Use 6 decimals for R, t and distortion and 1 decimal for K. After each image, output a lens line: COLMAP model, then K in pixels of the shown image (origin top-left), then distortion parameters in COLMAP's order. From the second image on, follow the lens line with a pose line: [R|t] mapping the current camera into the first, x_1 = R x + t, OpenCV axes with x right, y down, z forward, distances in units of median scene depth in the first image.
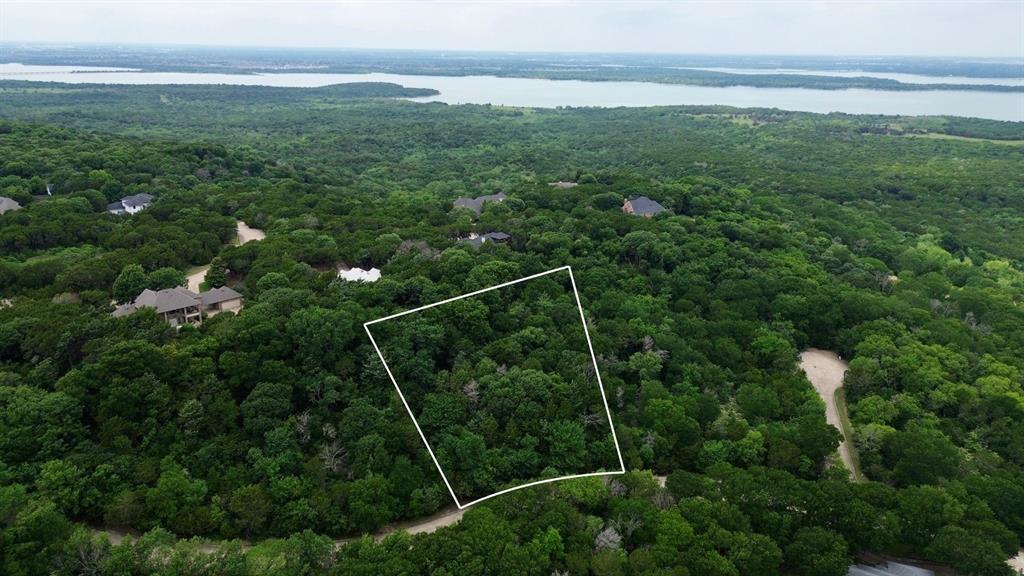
lens RADIAL K [[721.5, 0, 510.6], [0, 721.5, 284.4], [0, 0, 1]] dist [0.068639, -0.068146]
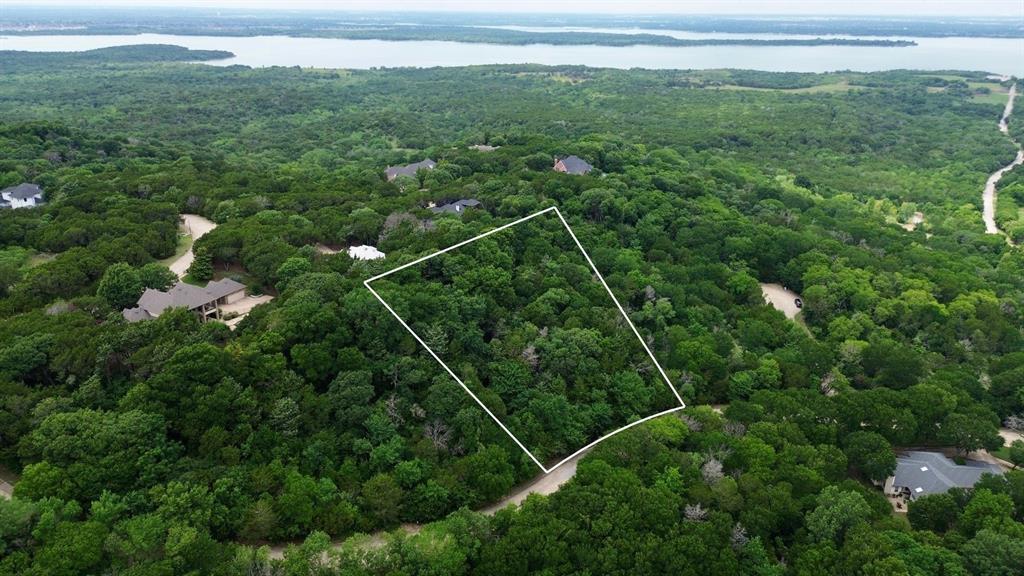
lens RADIAL K [[721.5, 0, 510.6], [0, 721.5, 284.4], [0, 0, 1]] dist [0.068639, -0.068146]
pose [[0.962859, -0.100058, 0.250779, -0.254618], [0.087092, 0.994250, 0.062309, -0.014121], [-0.255571, -0.038154, 0.966037, 0.018688]]
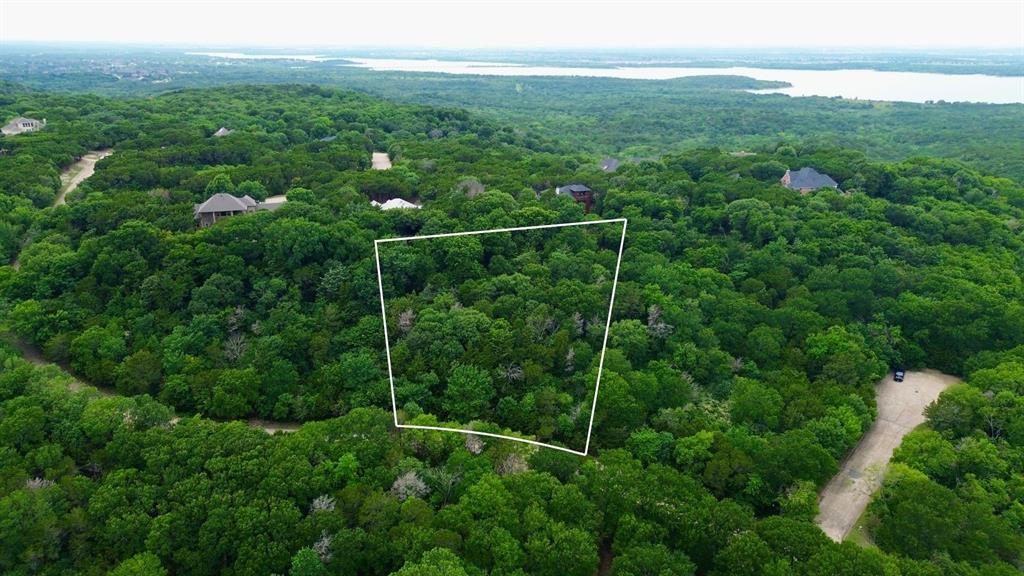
lens RADIAL K [[721.5, 0, 510.6], [0, 721.5, 284.4], [0, 0, 1]] dist [0.068639, -0.068146]
pose [[0.885526, 0.139172, -0.443255, 0.378712], [-0.137588, 0.989838, 0.035916, 0.036906], [0.443750, 0.029182, 0.895676, 0.158282]]
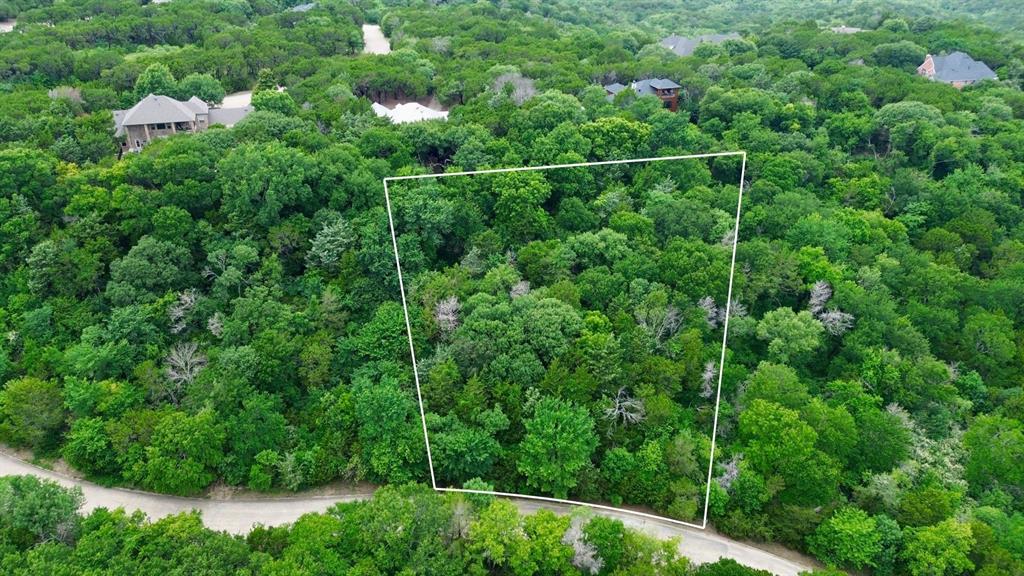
lens RADIAL K [[724.4, 0, 512.0], [0, 724.4, 288.0], [0, 0, 1]] dist [0.067893, -0.061894]
pose [[0.895710, 0.209191, -0.392355, 0.183241], [-0.136730, 0.969243, 0.204626, -0.006336], [0.423093, -0.129639, 0.896764, 0.364781]]
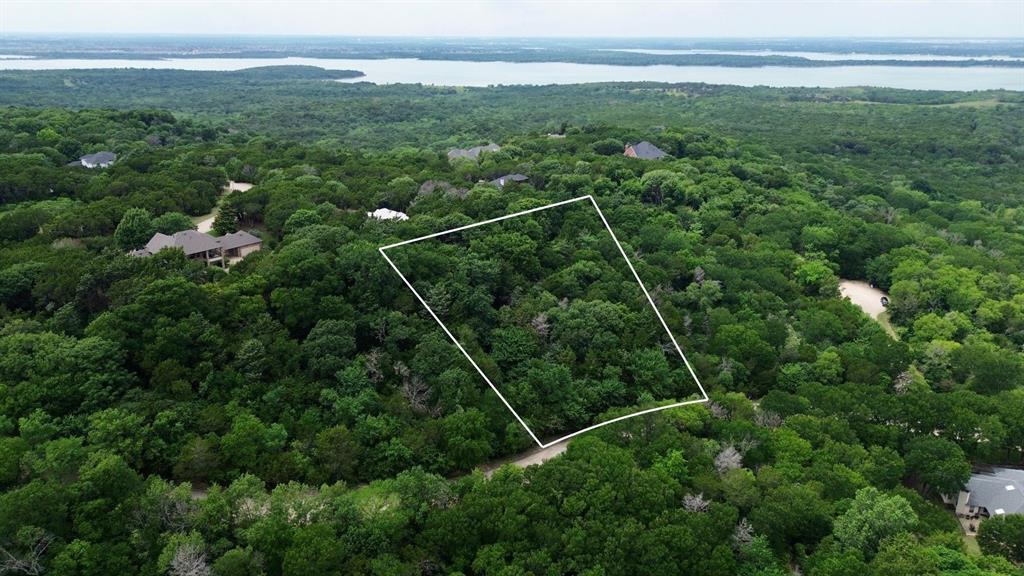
lens RADIAL K [[721.5, 0, 510.6], [0, 721.5, 284.4], [0, 0, 1]] dist [0.068639, -0.068146]
pose [[0.994085, -0.044852, 0.098909, -0.141464], [0.042957, 0.998852, 0.021215, 0.058817], [-0.099747, -0.016841, 0.994870, 0.065349]]
